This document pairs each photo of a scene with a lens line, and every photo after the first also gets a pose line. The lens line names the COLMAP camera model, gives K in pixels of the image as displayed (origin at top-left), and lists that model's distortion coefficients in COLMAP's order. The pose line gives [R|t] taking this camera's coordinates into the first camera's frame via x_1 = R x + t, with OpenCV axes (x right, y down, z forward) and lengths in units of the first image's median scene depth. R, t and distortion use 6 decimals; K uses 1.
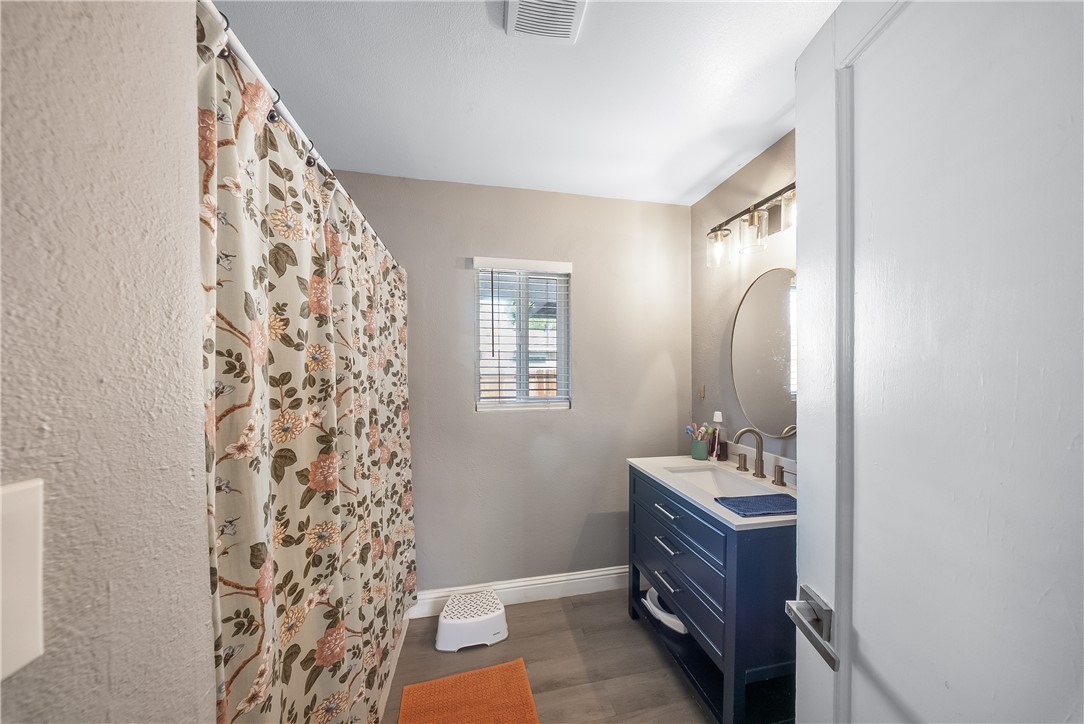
lens RADIAL K [[324.8, 0, 538.6], [0, 324.8, 369.2], [0, 0, 1]] dist [0.000336, -0.000113]
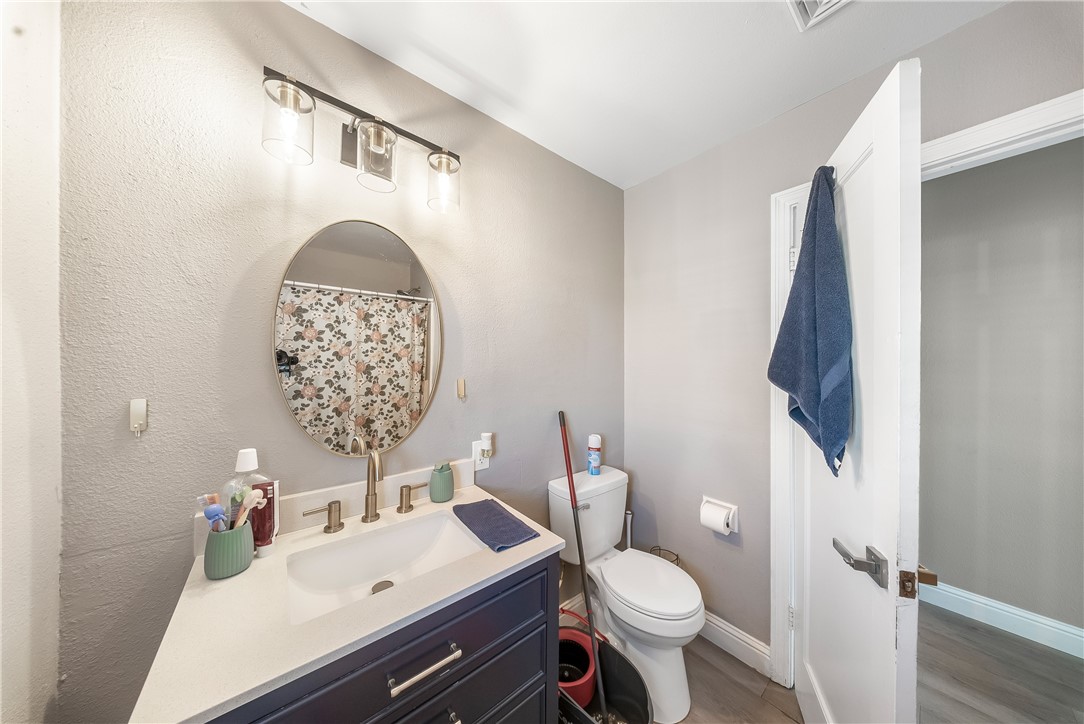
lens RADIAL K [[324.8, 0, 544.0], [0, 324.8, 363.3], [0, 0, 1]] dist [0.000336, -0.000113]
pose [[-0.469124, 0.001046, 0.883131, -0.080931], [-0.003067, 0.999991, -0.002814, 0.005166], [-0.883127, -0.004029, -0.469117, 0.931839]]
